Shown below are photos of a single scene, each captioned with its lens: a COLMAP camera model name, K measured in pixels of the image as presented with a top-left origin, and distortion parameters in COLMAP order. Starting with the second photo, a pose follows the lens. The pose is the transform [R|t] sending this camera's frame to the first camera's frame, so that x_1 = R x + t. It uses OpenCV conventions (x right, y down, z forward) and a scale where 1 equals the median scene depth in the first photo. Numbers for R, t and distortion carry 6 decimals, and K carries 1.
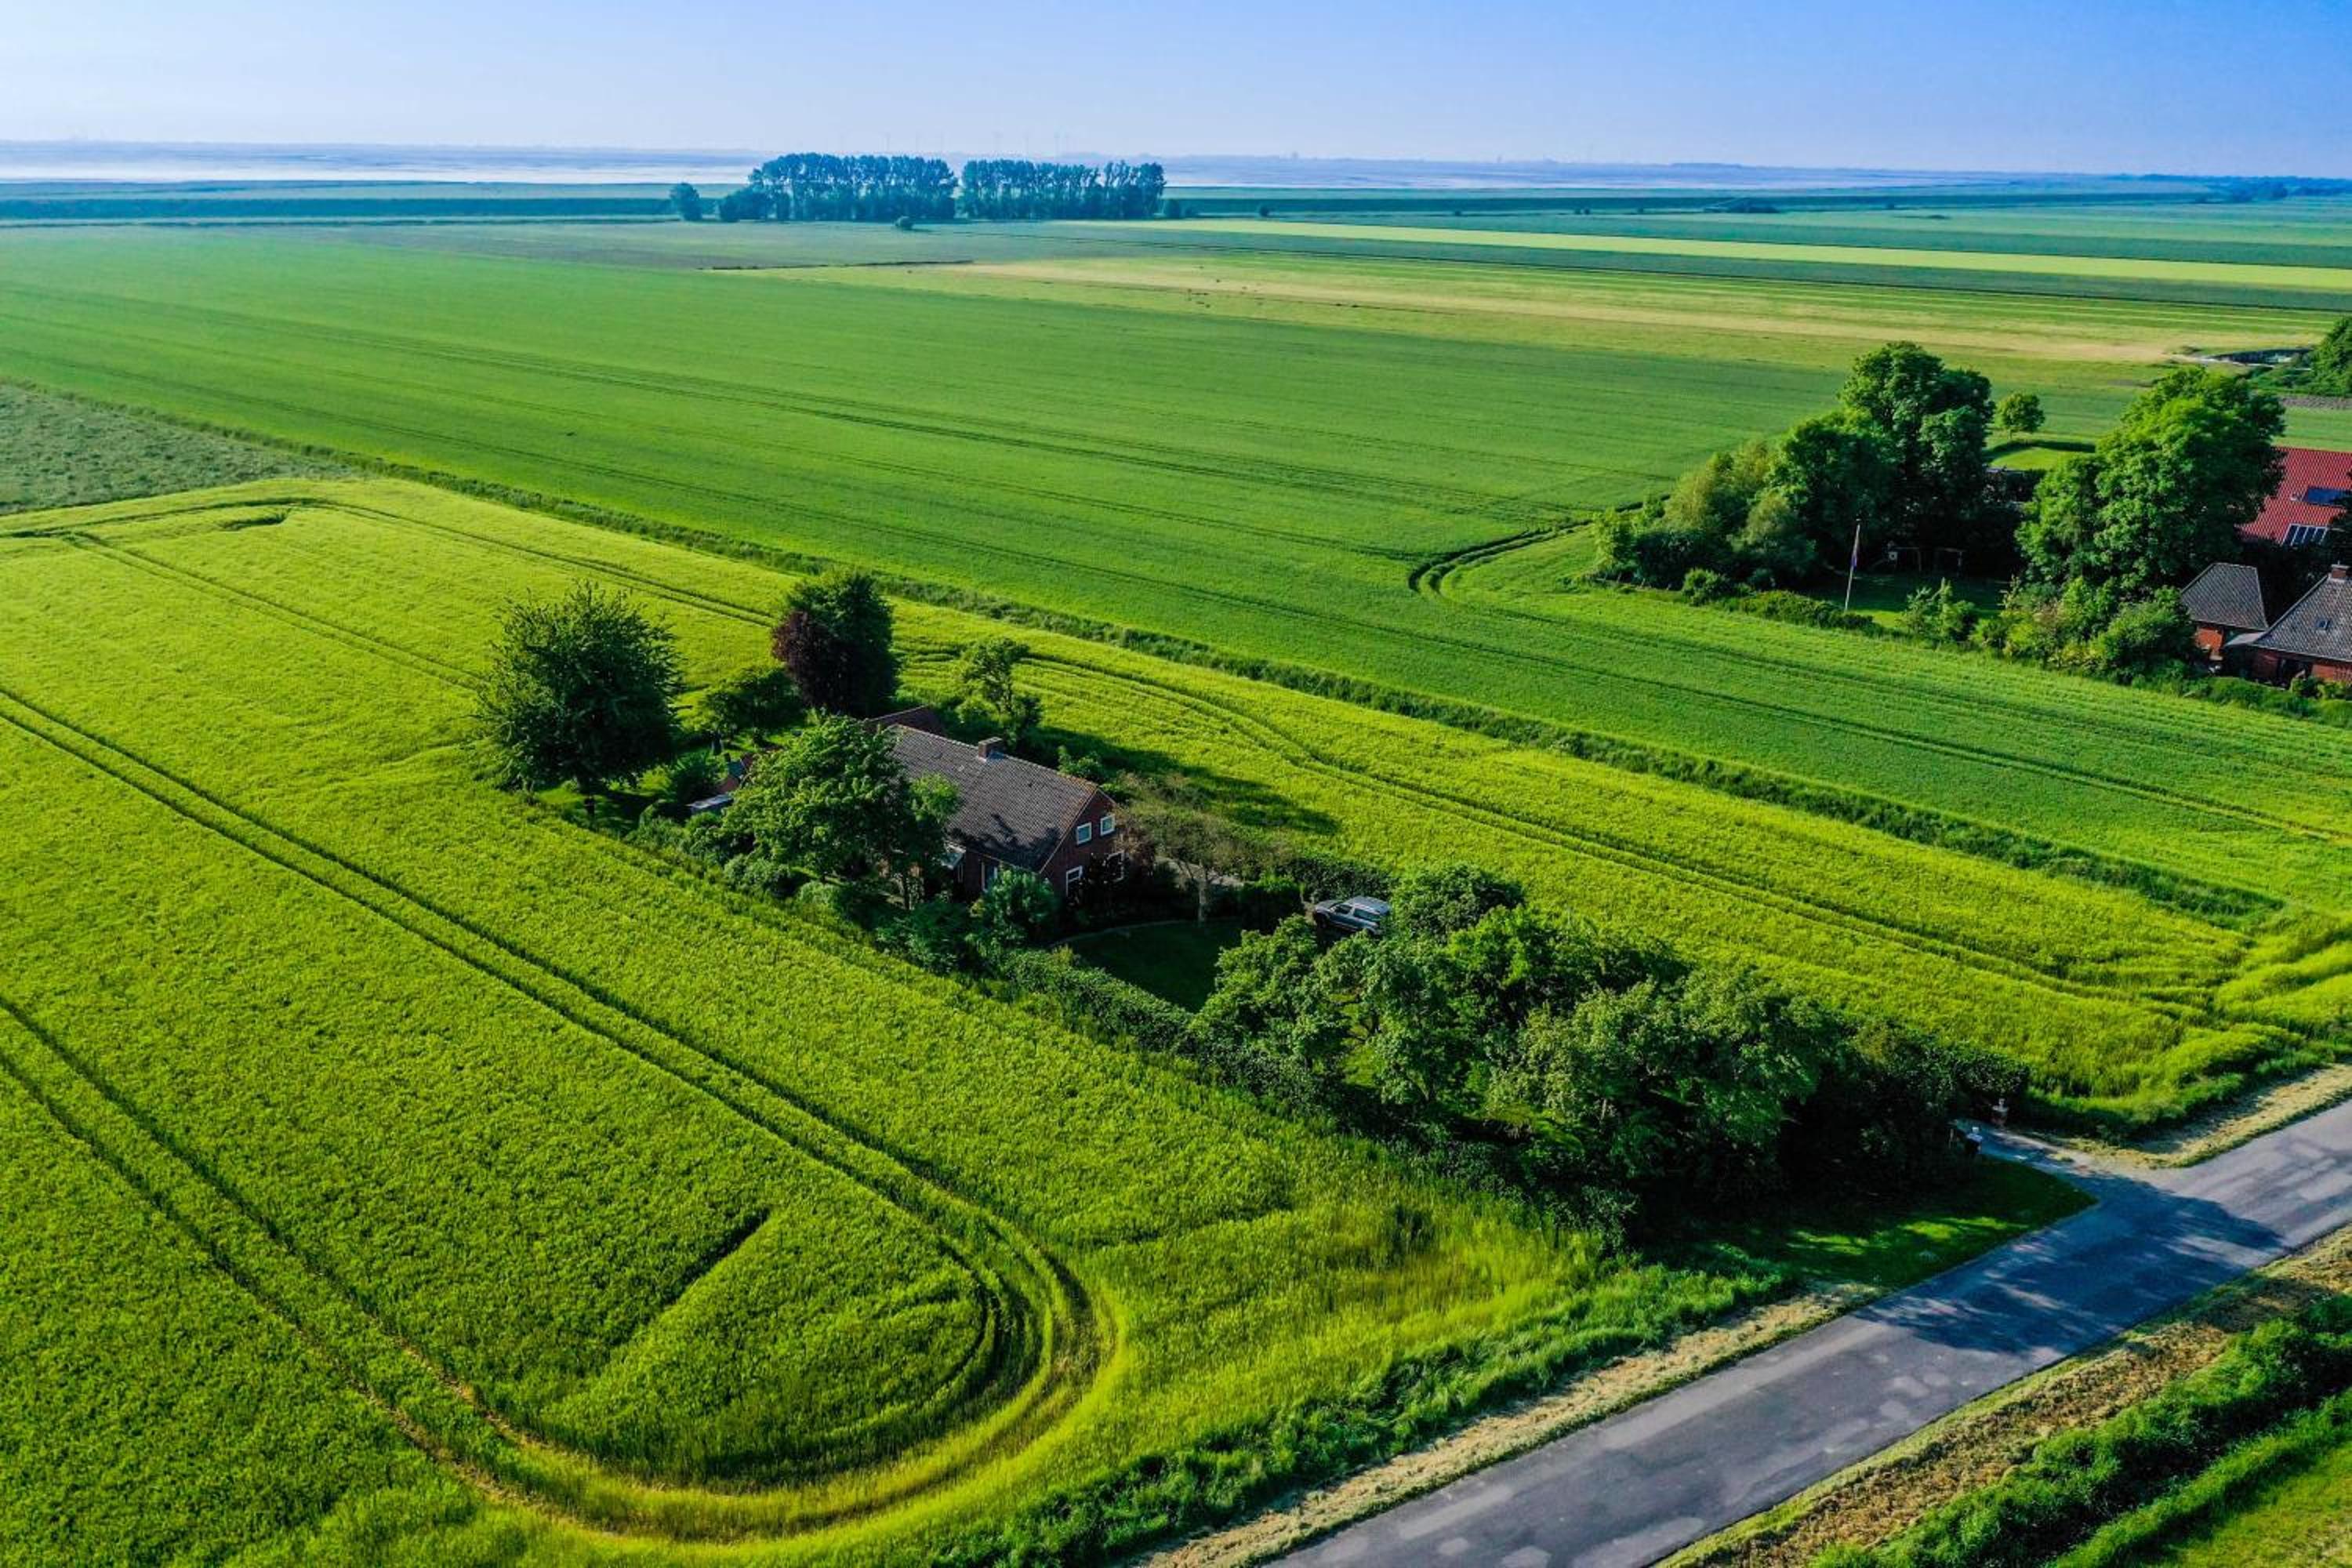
lens RADIAL K [[1849.7, 0, 1176.0], [0, 1849.7, 784.0], [0, 0, 1]] dist [-0.005864, 0.002330]
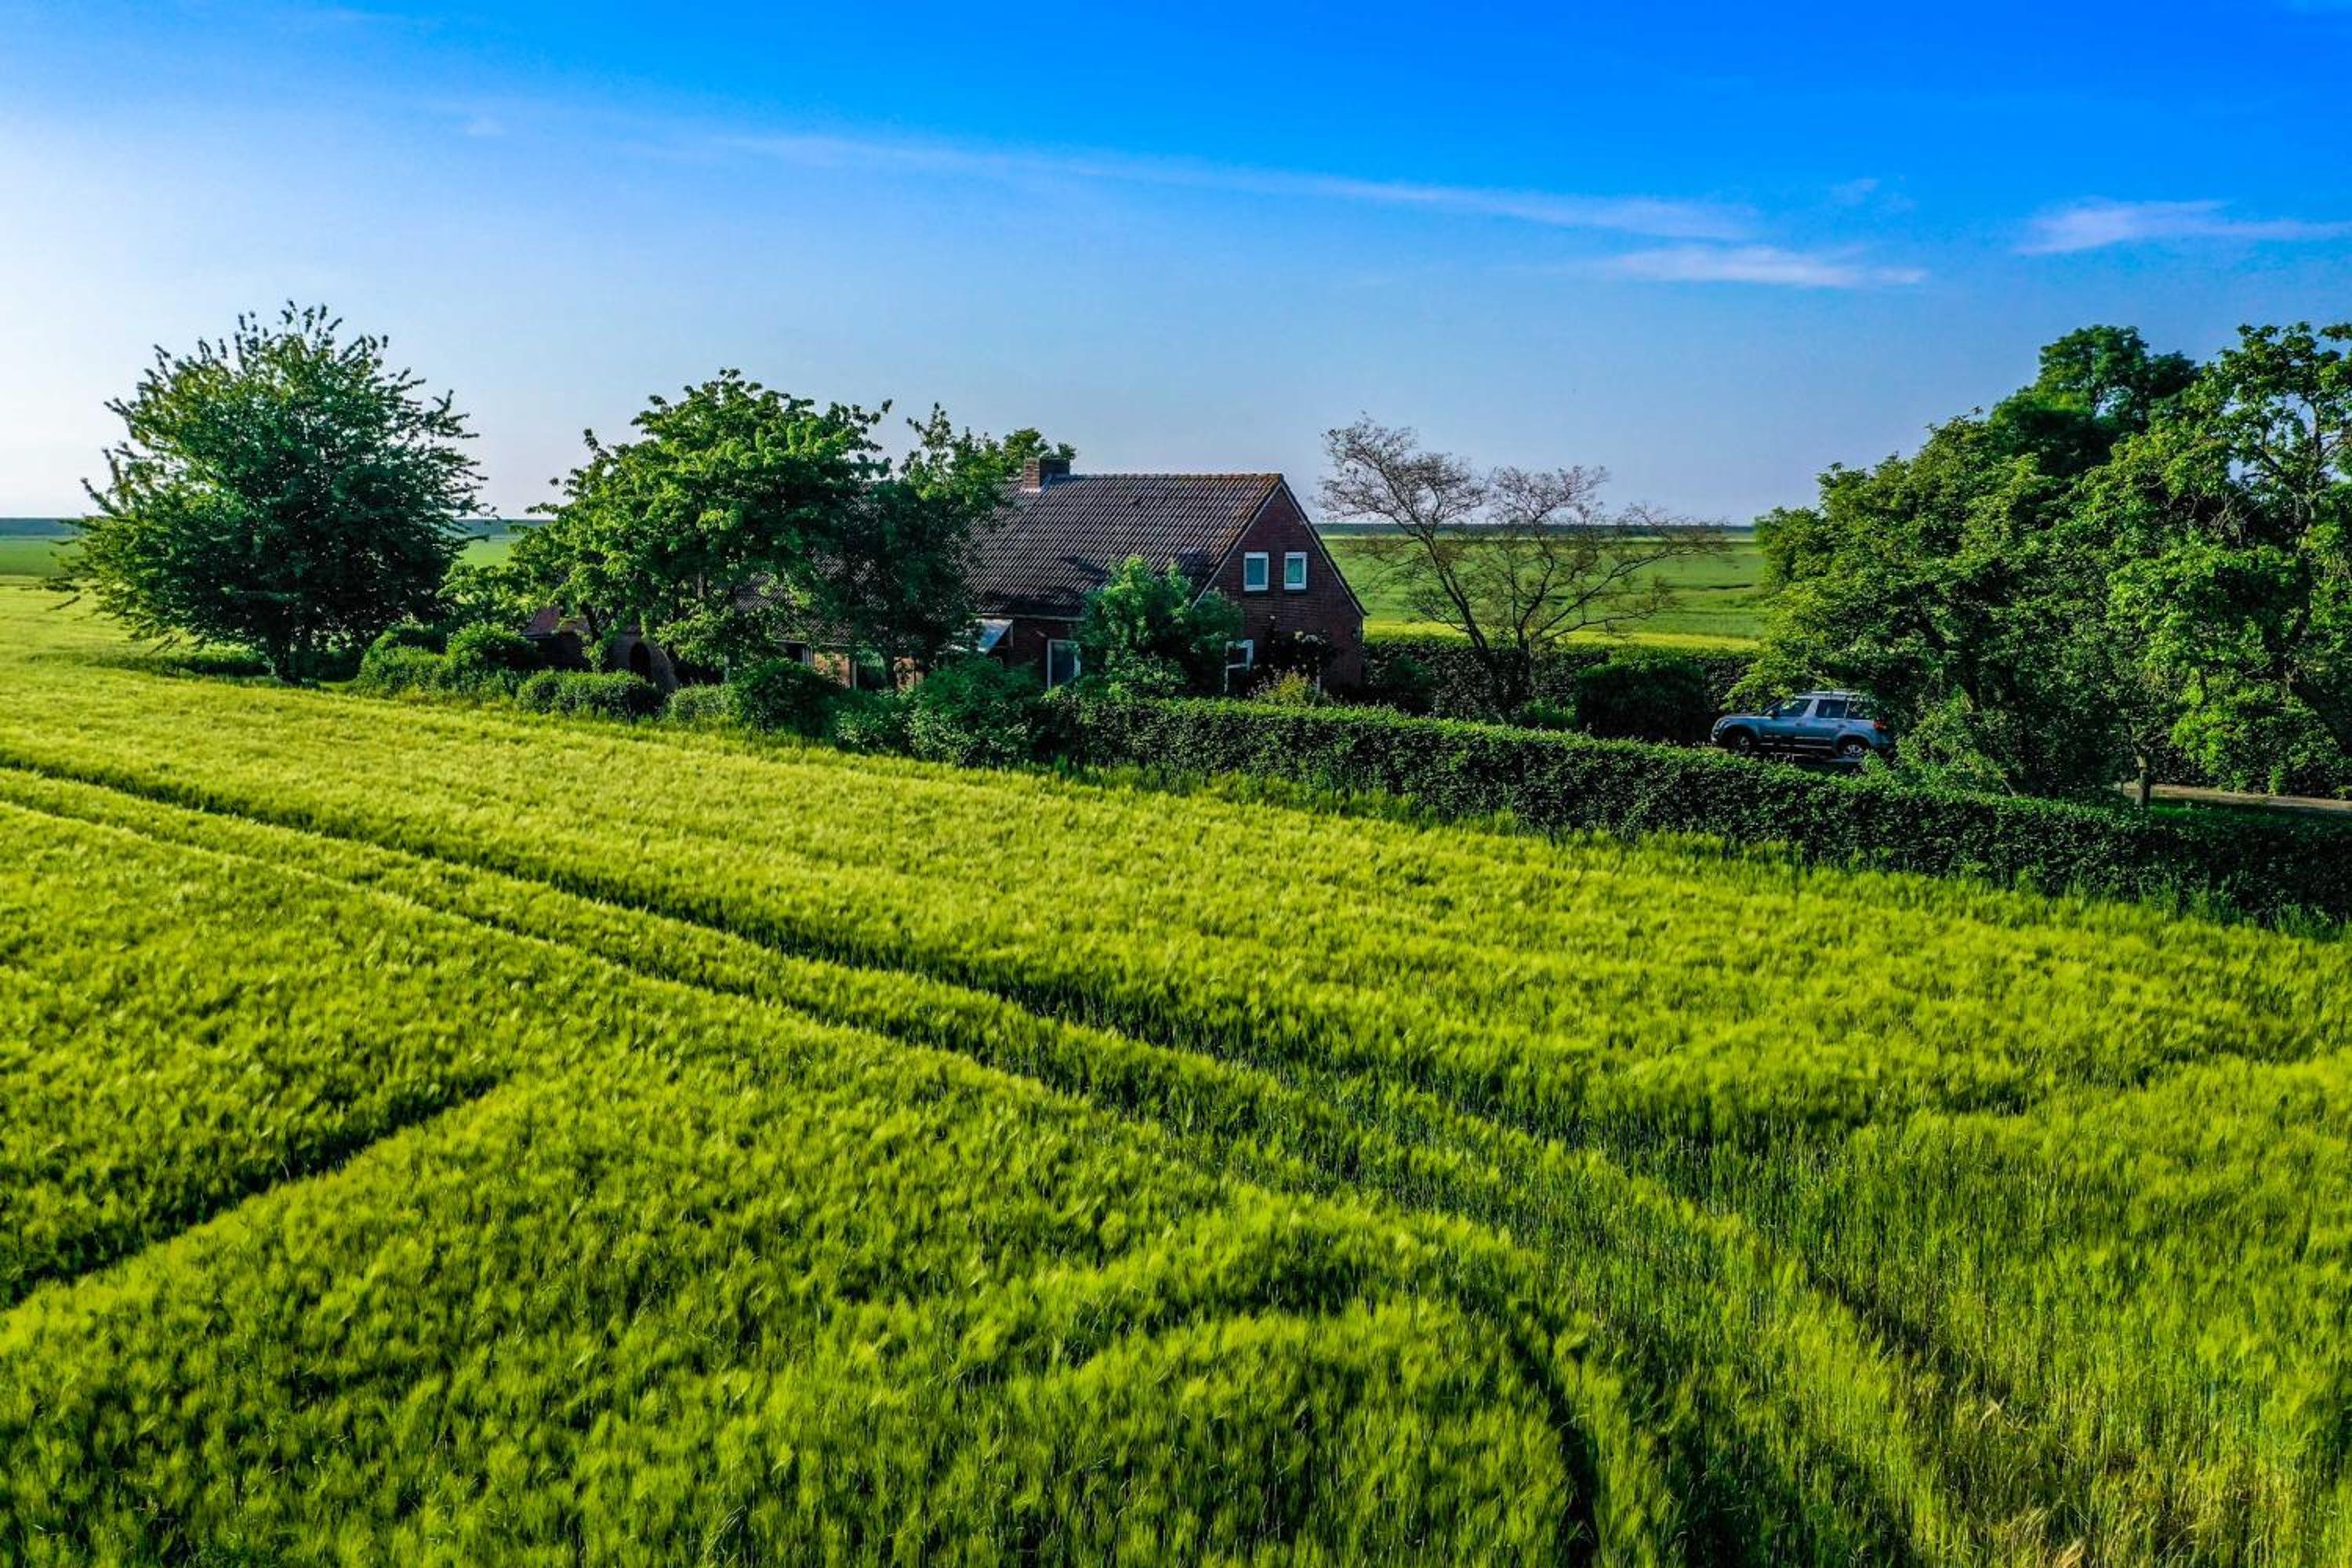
lens RADIAL K [[1849.7, 0, 1176.0], [0, 1849.7, 784.0], [0, 0, 1]] dist [-0.005864, 0.002330]
pose [[0.998132, -0.019886, 0.057768, -0.139653], [0.030482, 0.981543, -0.188798, 0.242754], [-0.052948, 0.190207, 0.980315, 0.736267]]
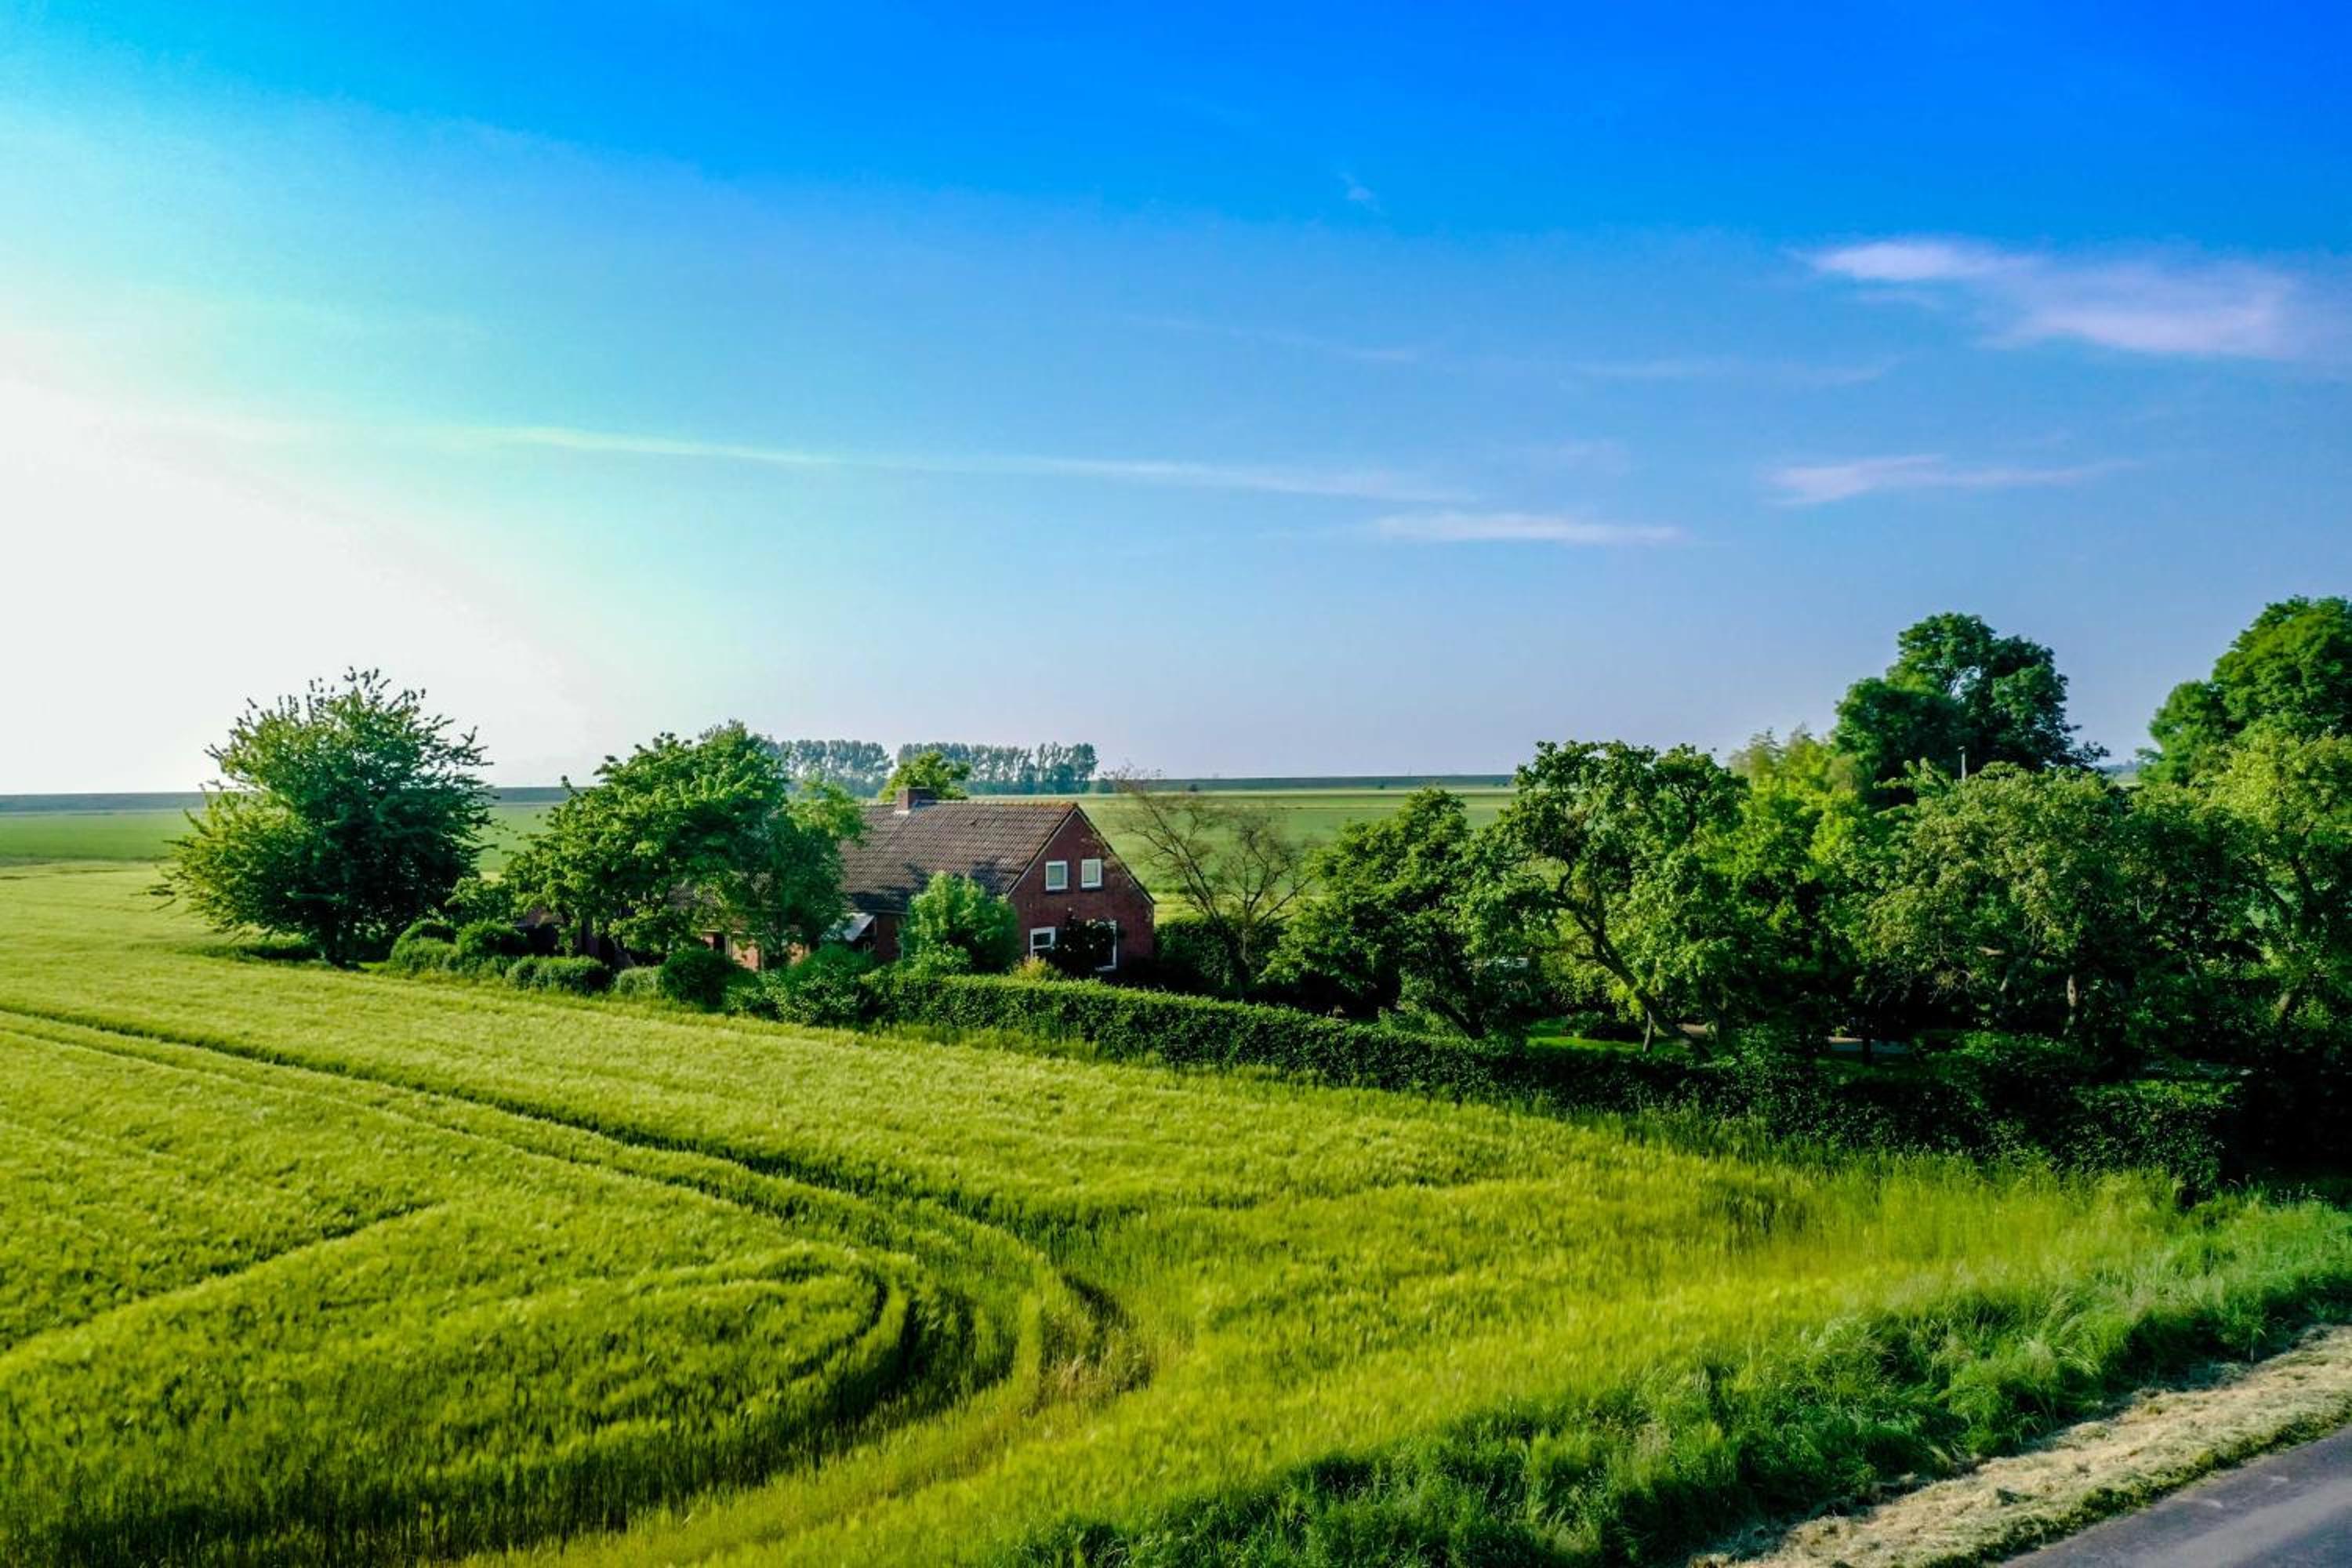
lens RADIAL K [[1849.7, 0, 1176.0], [0, 1849.7, 784.0], [0, 0, 1]] dist [-0.005864, 0.002330]
pose [[0.998824, -0.027907, 0.039647, -0.045012], [0.039181, 0.946268, -0.321001, 0.290174], [-0.028558, 0.322177, 0.946249, 0.509784]]
